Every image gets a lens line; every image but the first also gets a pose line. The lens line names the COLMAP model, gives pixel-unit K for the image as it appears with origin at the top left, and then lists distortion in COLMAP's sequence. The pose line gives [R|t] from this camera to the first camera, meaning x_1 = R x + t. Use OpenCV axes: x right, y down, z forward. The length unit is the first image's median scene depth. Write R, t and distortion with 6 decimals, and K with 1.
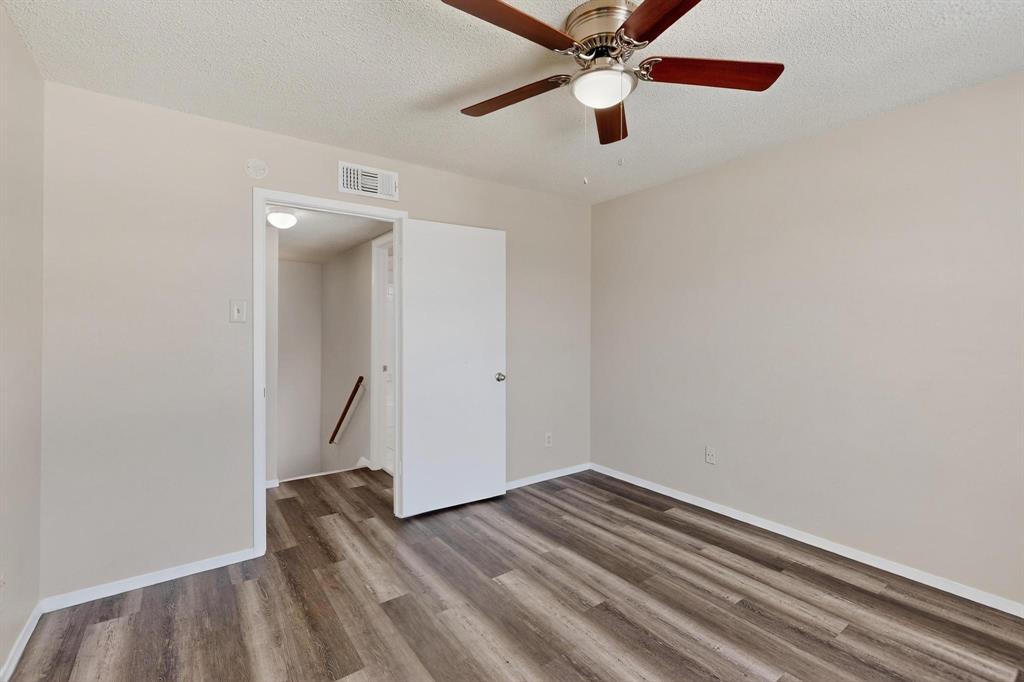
lens RADIAL K [[446.6, 0, 513.7], [0, 446.6, 344.4], [0, 0, 1]] dist [0.000839, 0.000067]
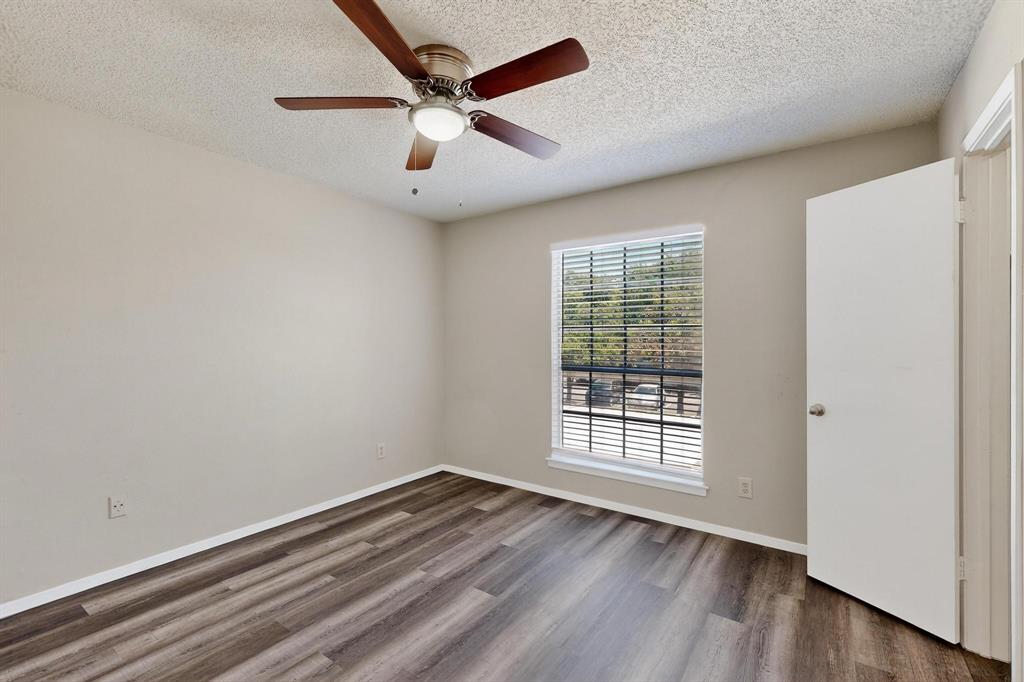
lens RADIAL K [[446.6, 0, 513.7], [0, 446.6, 344.4], [0, 0, 1]] dist [0.000839, 0.000067]
pose [[-0.312140, -0.006414, 0.950014, -0.658208], [0.031430, 0.999360, 0.017074, -0.014342], [-0.949516, 0.035188, -0.311739, 0.835547]]
